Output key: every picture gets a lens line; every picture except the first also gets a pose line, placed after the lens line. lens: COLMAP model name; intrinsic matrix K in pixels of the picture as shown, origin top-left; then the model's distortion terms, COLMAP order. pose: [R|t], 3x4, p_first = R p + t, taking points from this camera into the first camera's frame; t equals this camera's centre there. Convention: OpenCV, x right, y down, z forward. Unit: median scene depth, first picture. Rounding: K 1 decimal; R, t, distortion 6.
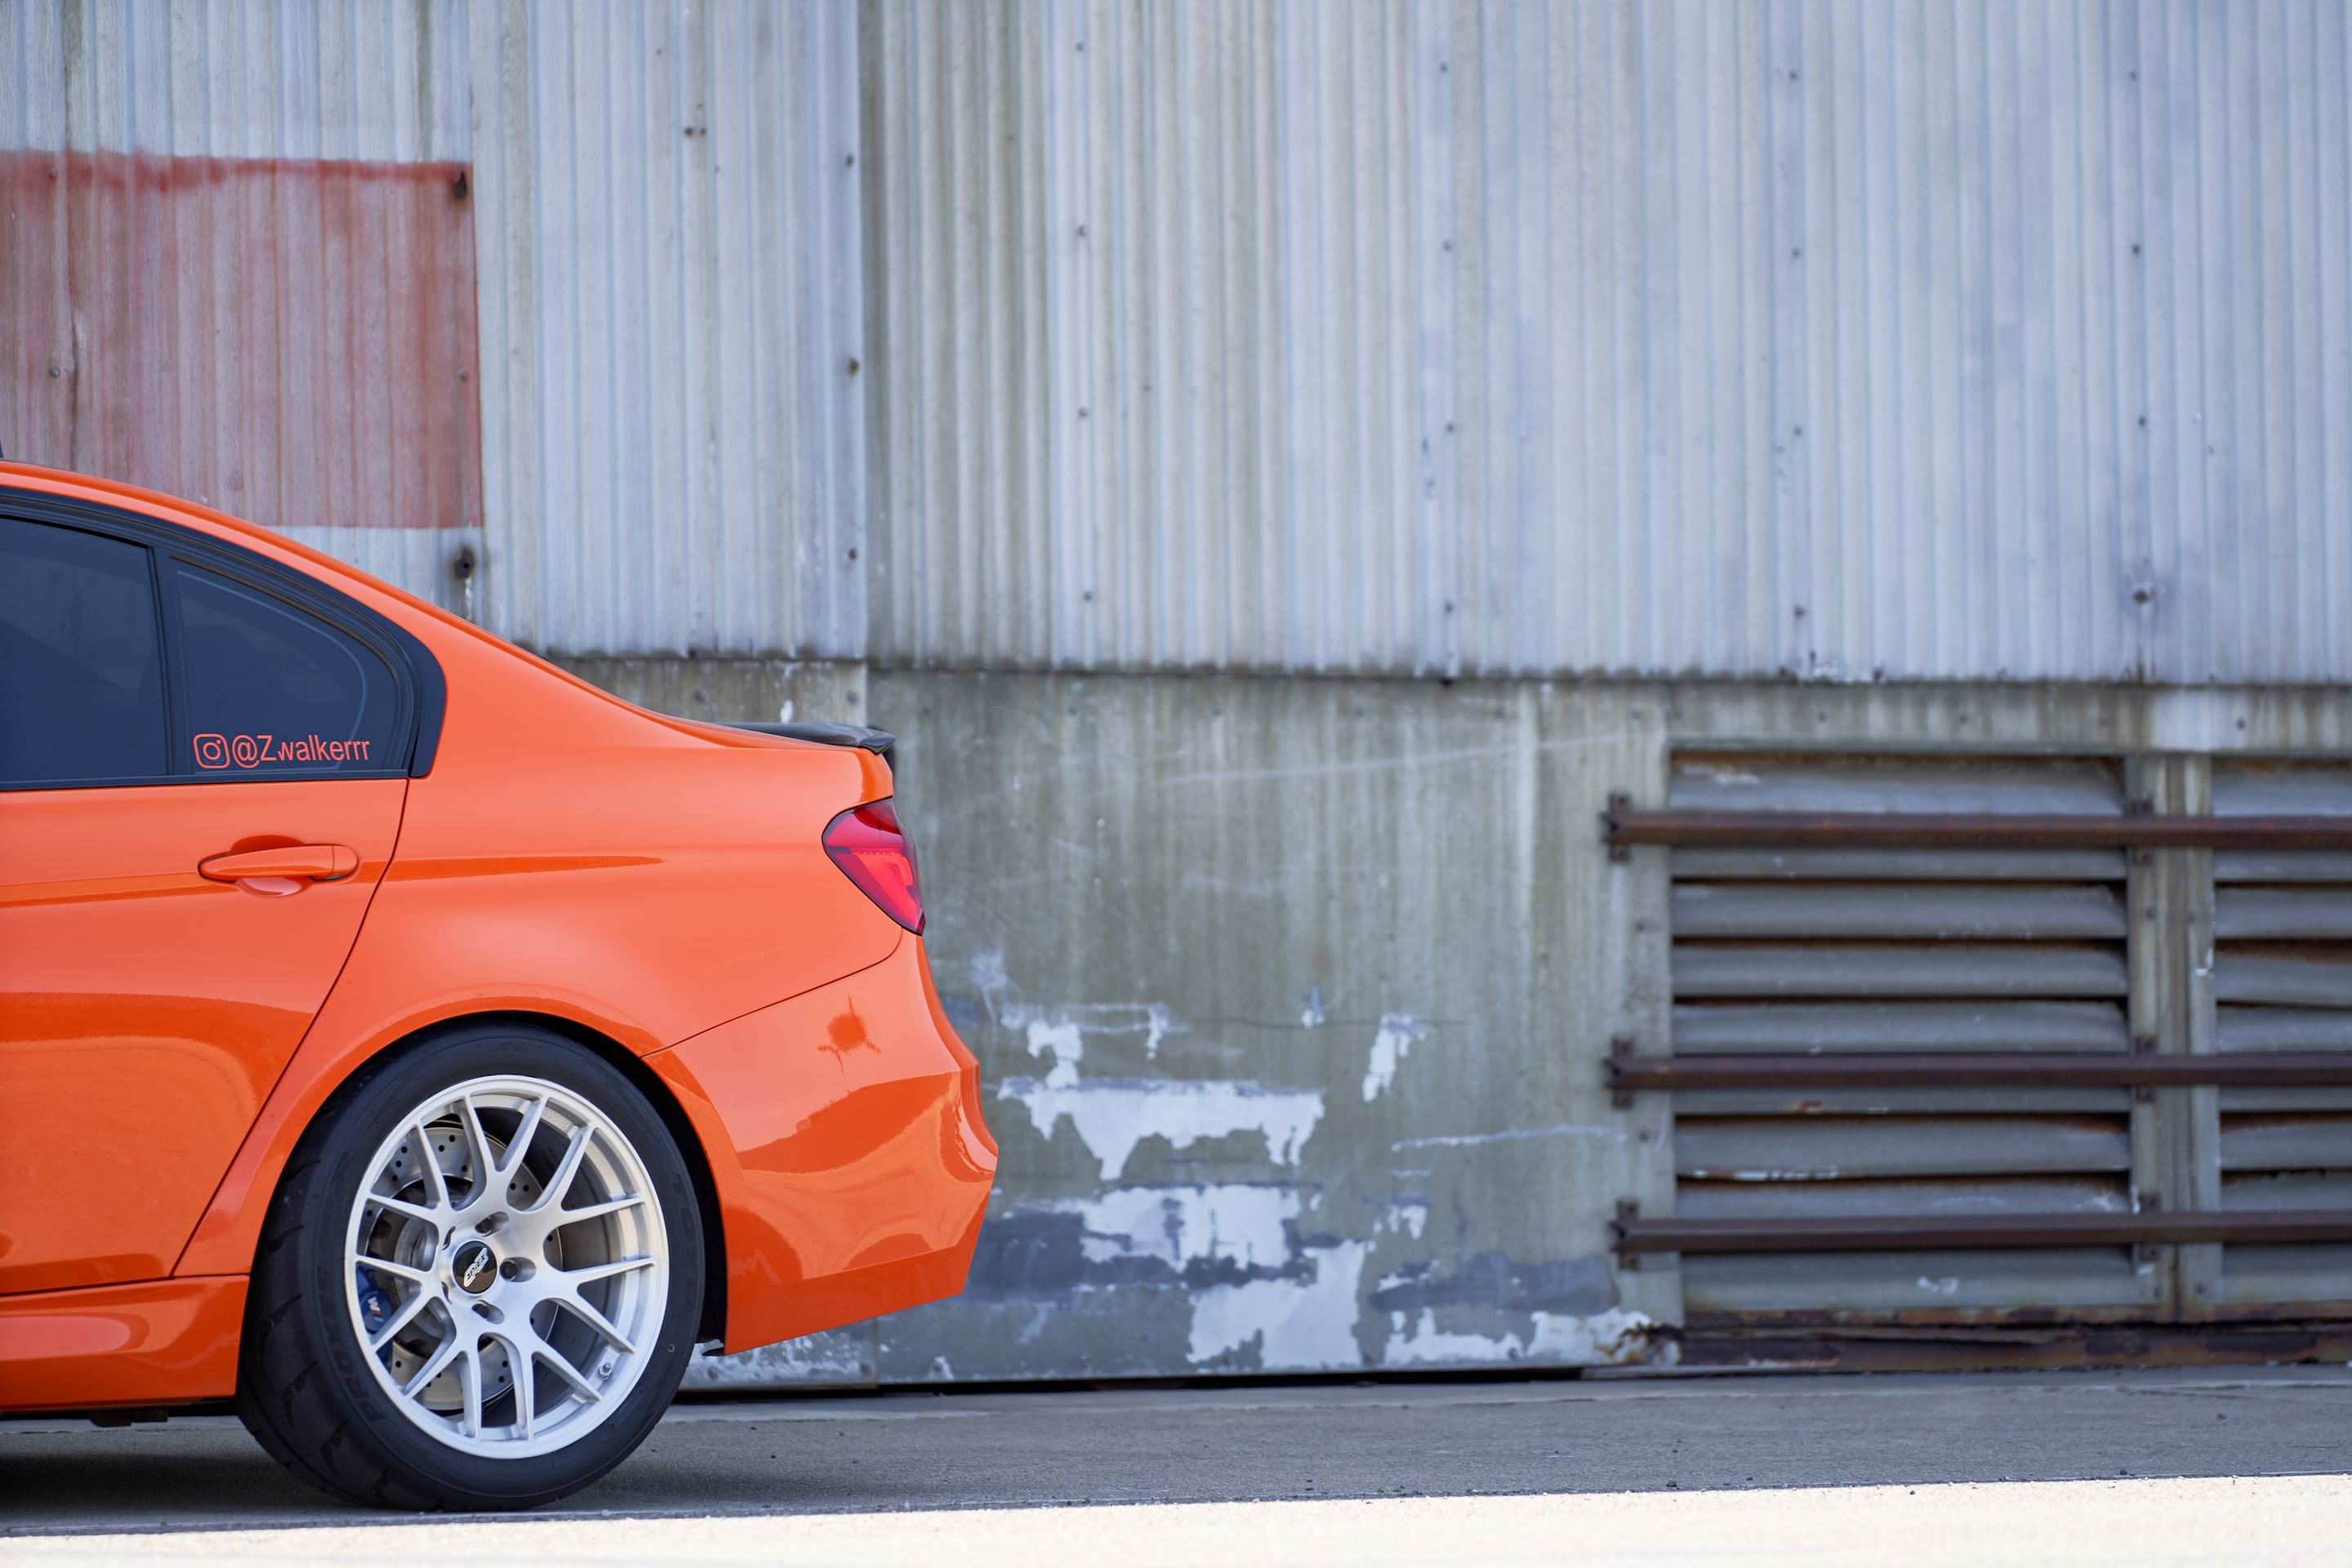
lens RADIAL K [[12150.9, 0, 1176.0], [0, 12150.9, 784.0], [0, 0, 1]] dist [-0.162643, 6.362194]
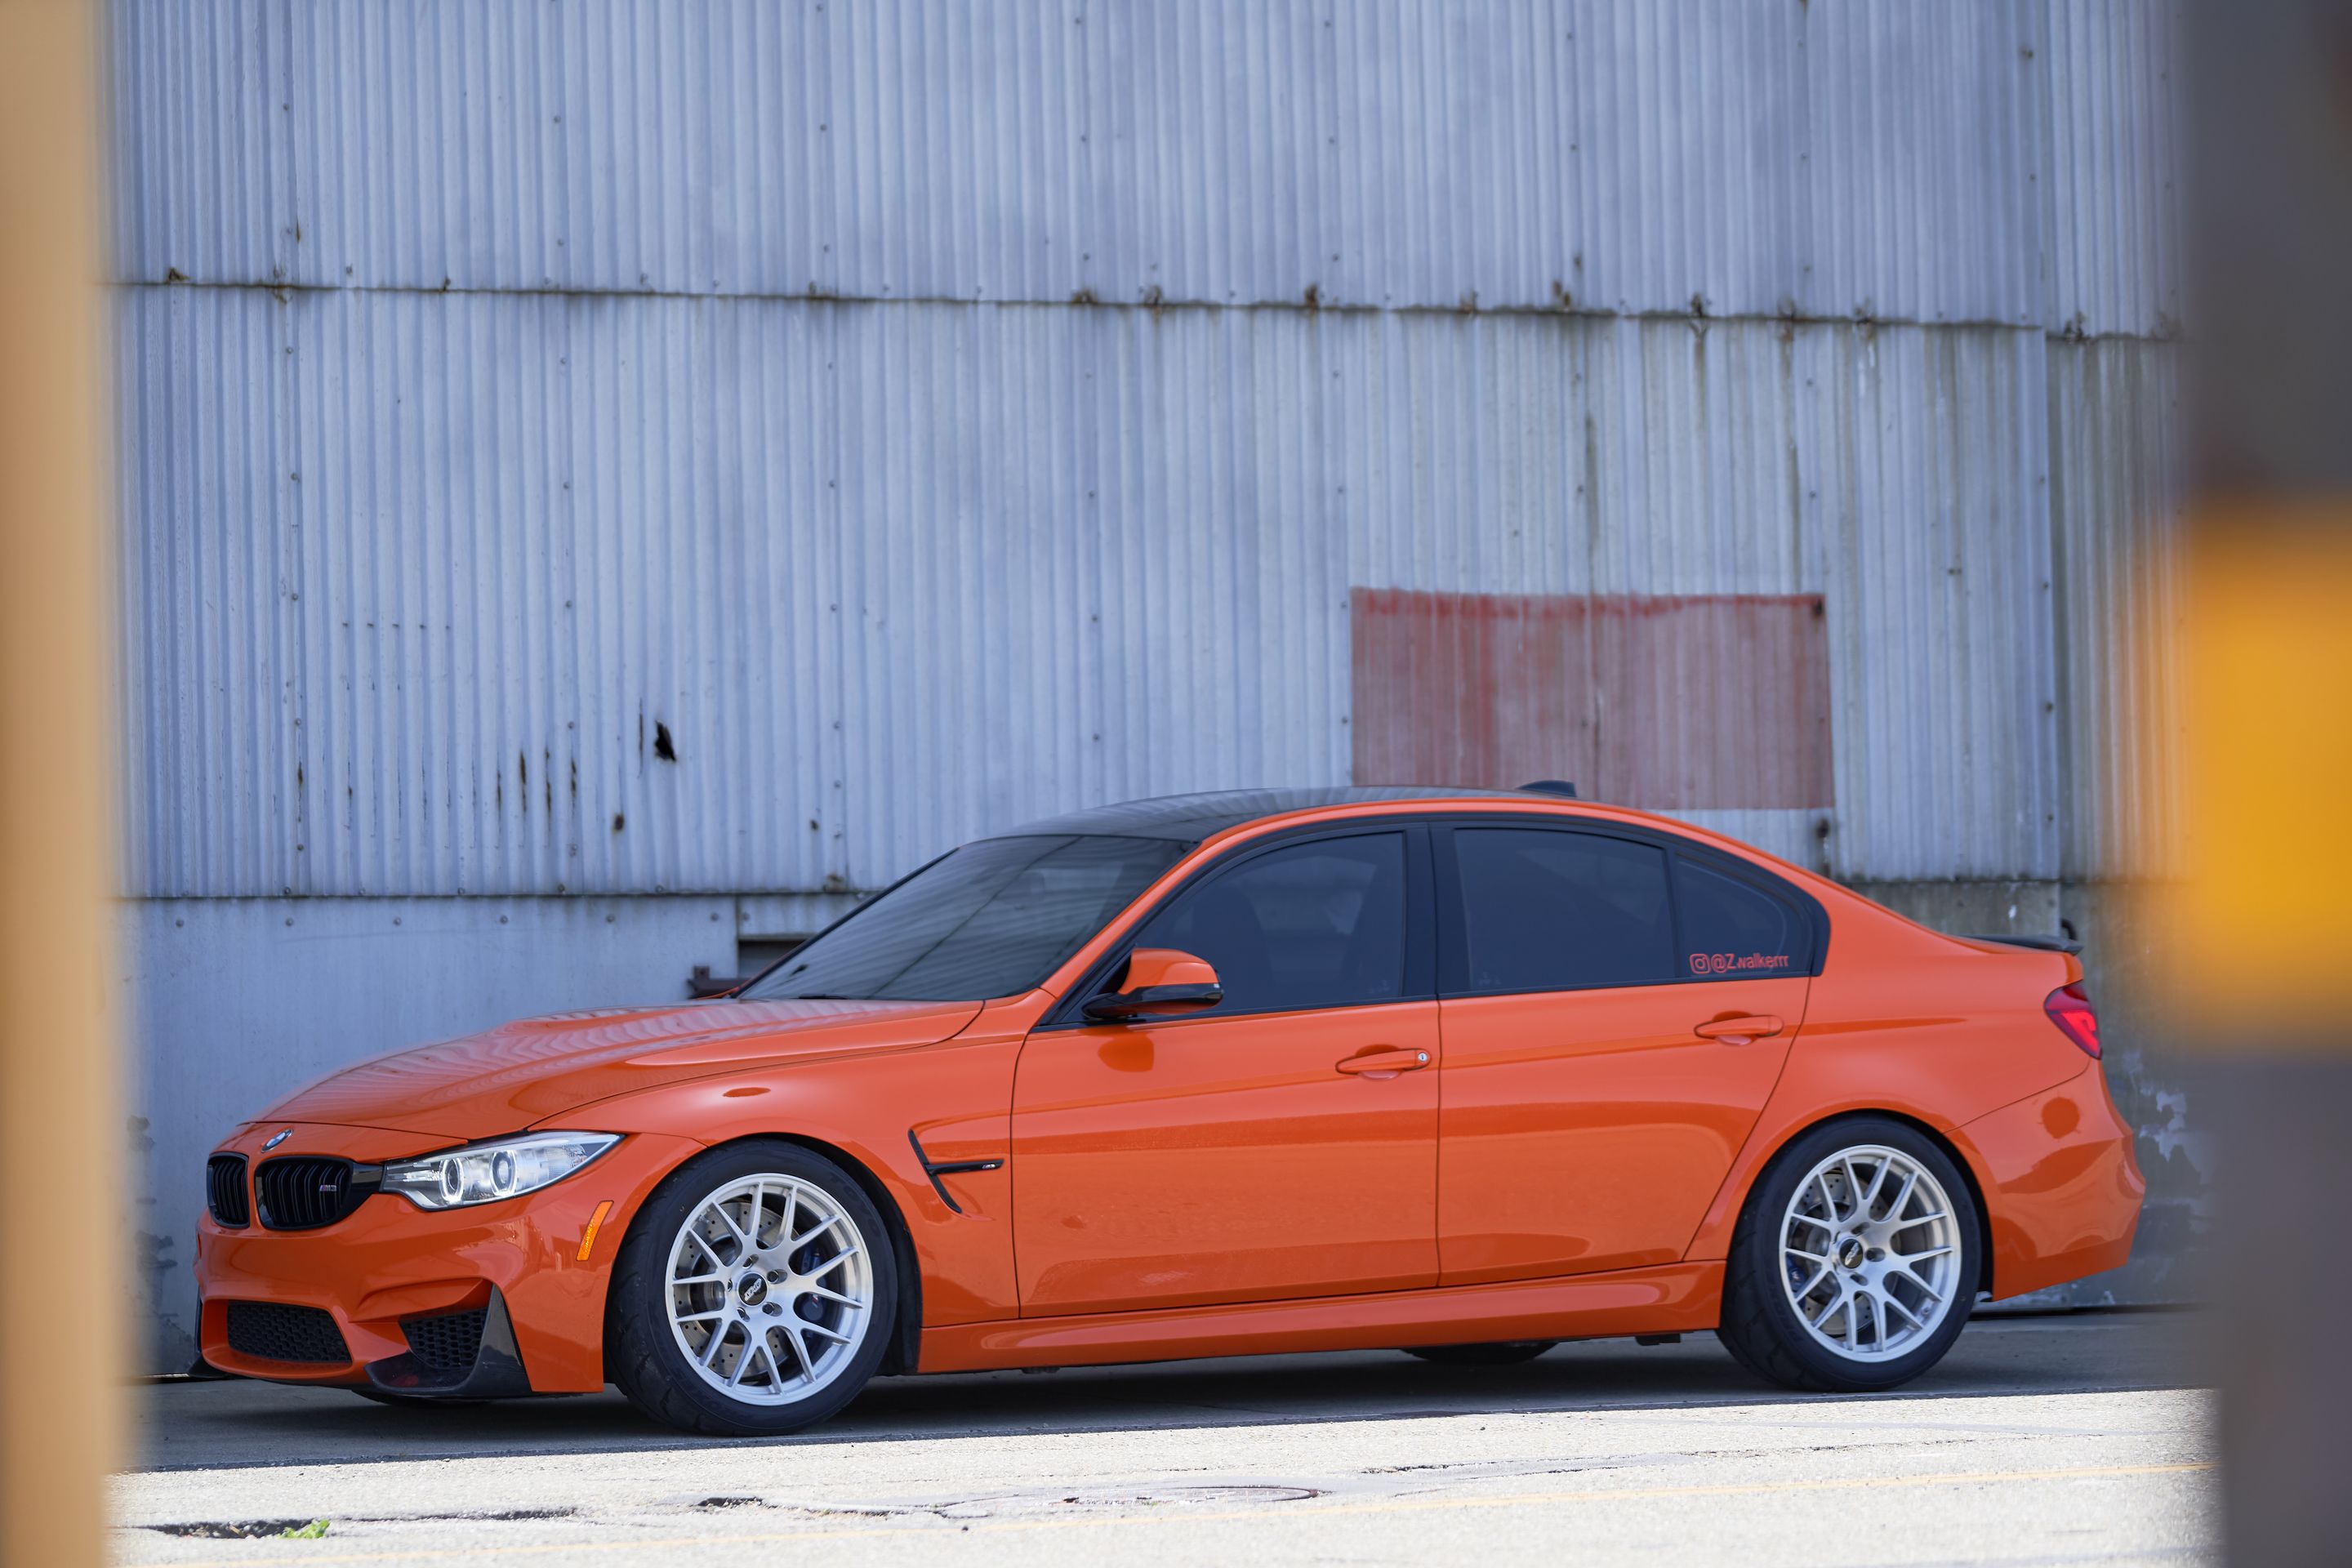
lens RADIAL K [[12150.9, 0, 1176.0], [0, 12150.9, 784.0], [0, 0, 1]] dist [-0.162643, 6.362194]
pose [[0.996546, -0.009847, -0.082458, -0.008534], [0.011736, 0.999679, 0.022458, -0.064154], [0.082210, -0.023348, 0.996341, -0.709911]]
